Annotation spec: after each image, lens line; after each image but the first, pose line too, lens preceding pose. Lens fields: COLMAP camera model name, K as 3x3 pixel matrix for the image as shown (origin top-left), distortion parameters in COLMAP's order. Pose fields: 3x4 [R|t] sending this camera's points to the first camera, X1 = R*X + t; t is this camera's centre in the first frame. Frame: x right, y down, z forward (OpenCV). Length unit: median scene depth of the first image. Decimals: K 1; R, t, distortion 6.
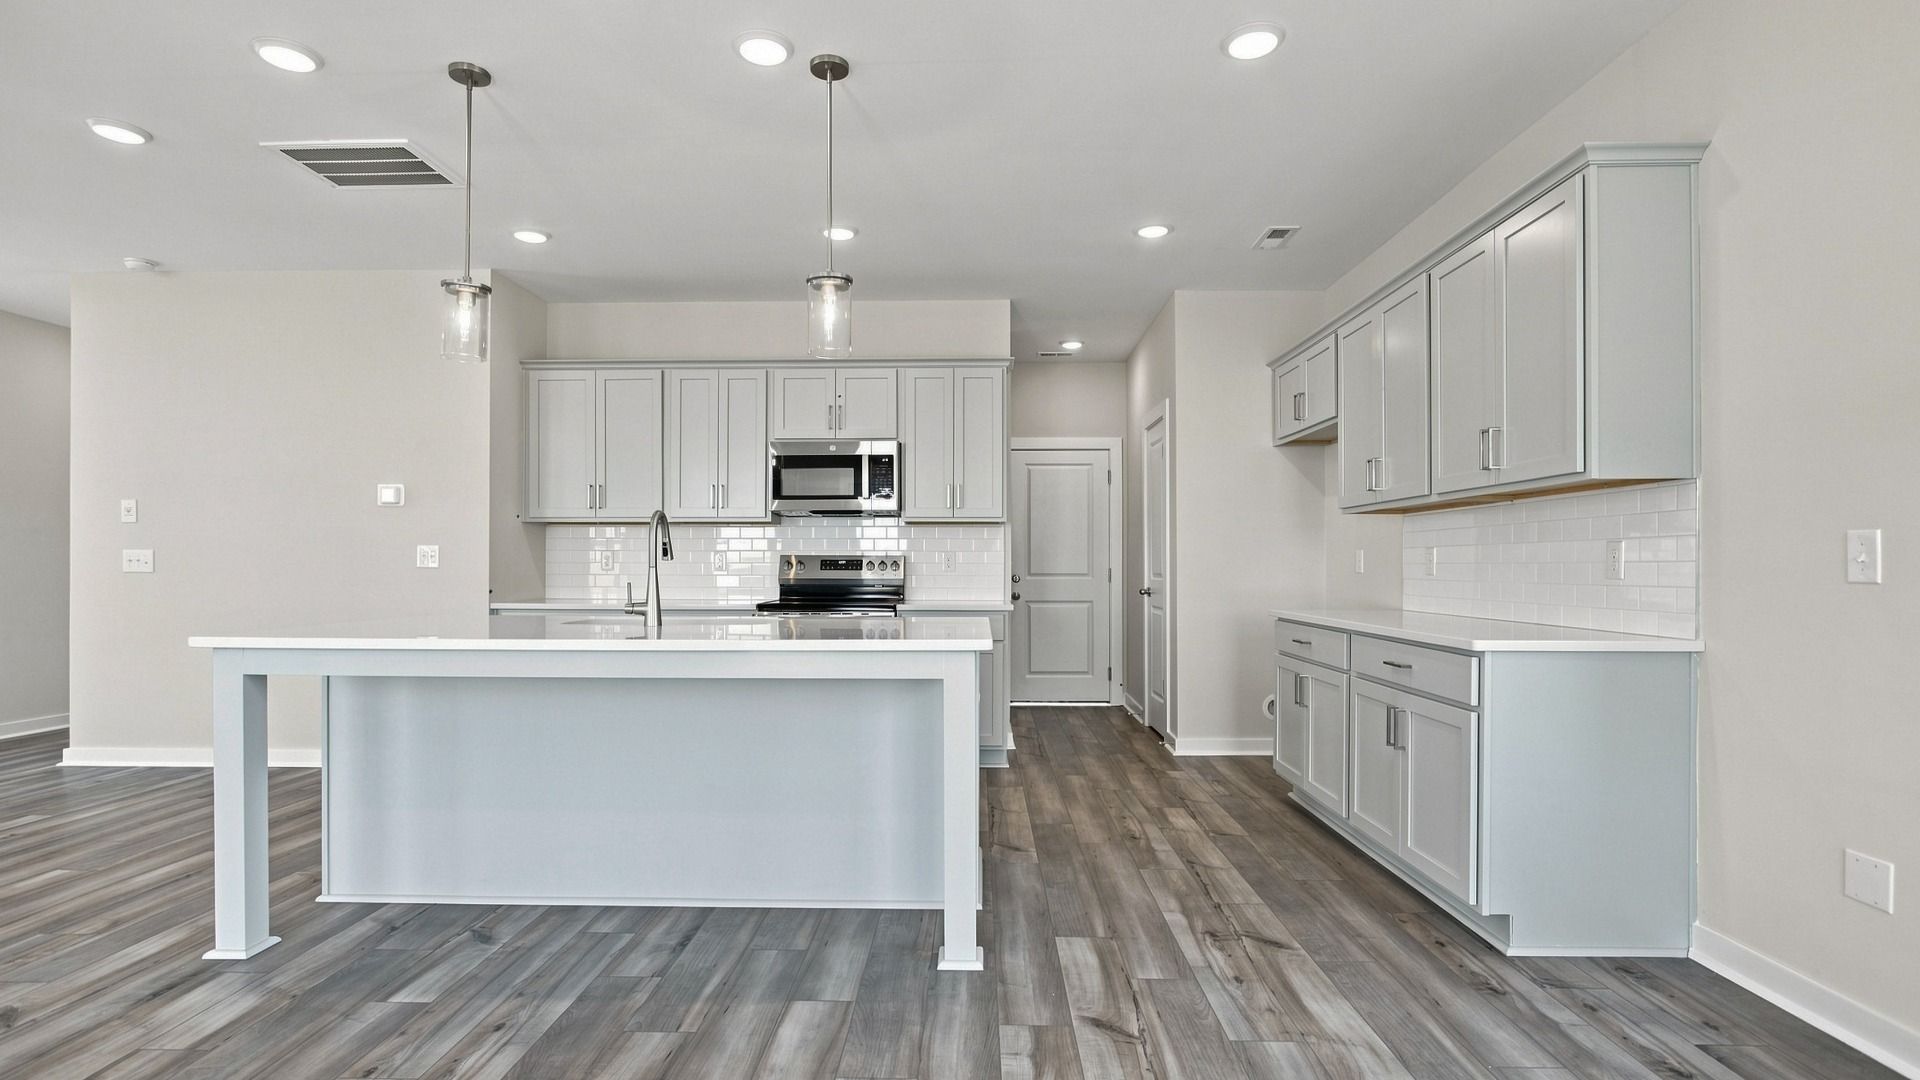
lens RADIAL K [[924.2, 0, 986.0], [0, 924.2, 564.9], [0, 0, 1]] dist [-0.003489, 0.002586]
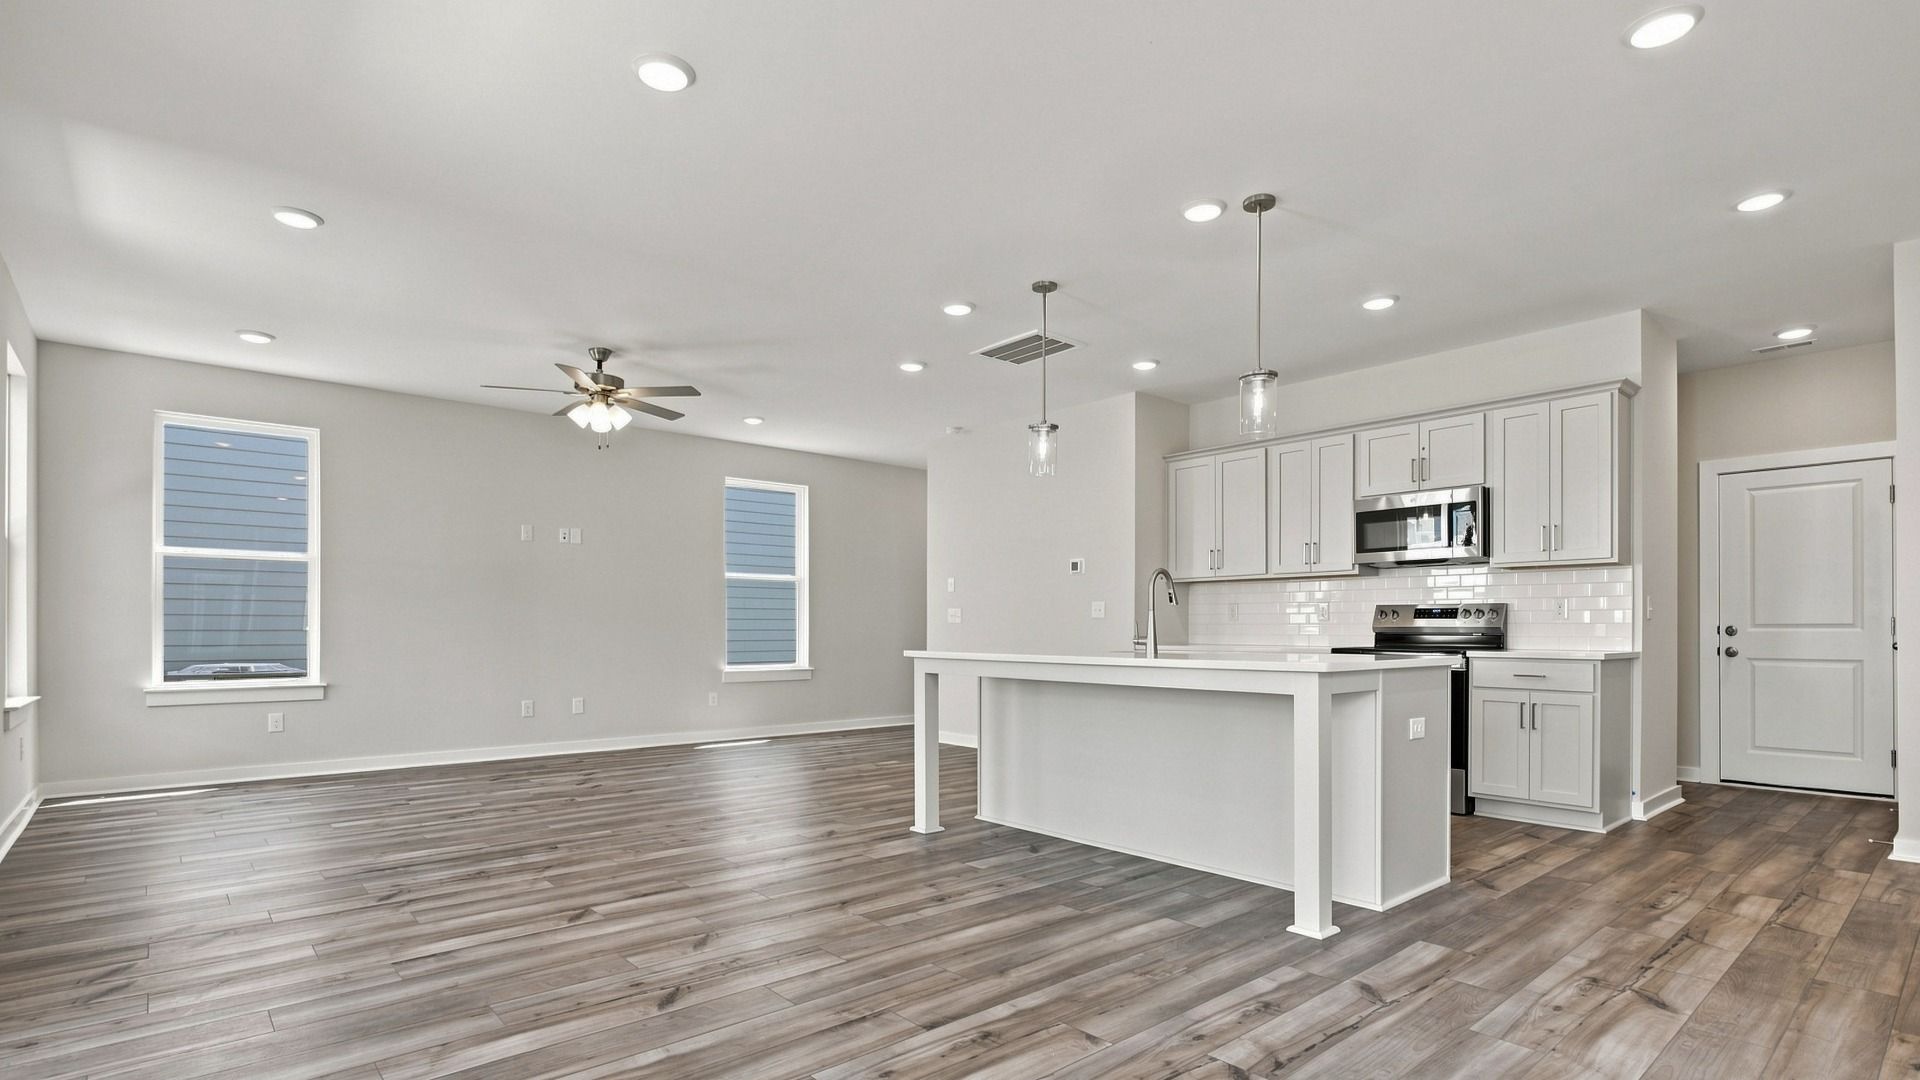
lens RADIAL K [[924.2, 0, 977.2], [0, 924.2, 619.7], [0, 0, 1]] dist [-0.003489, 0.002586]
pose [[0.687368, -0.007534, -0.726271, 0.295823], [0.002386, 0.999964, -0.008115, 0.017582], [0.726306, 0.003845, 0.687361, -0.076843]]
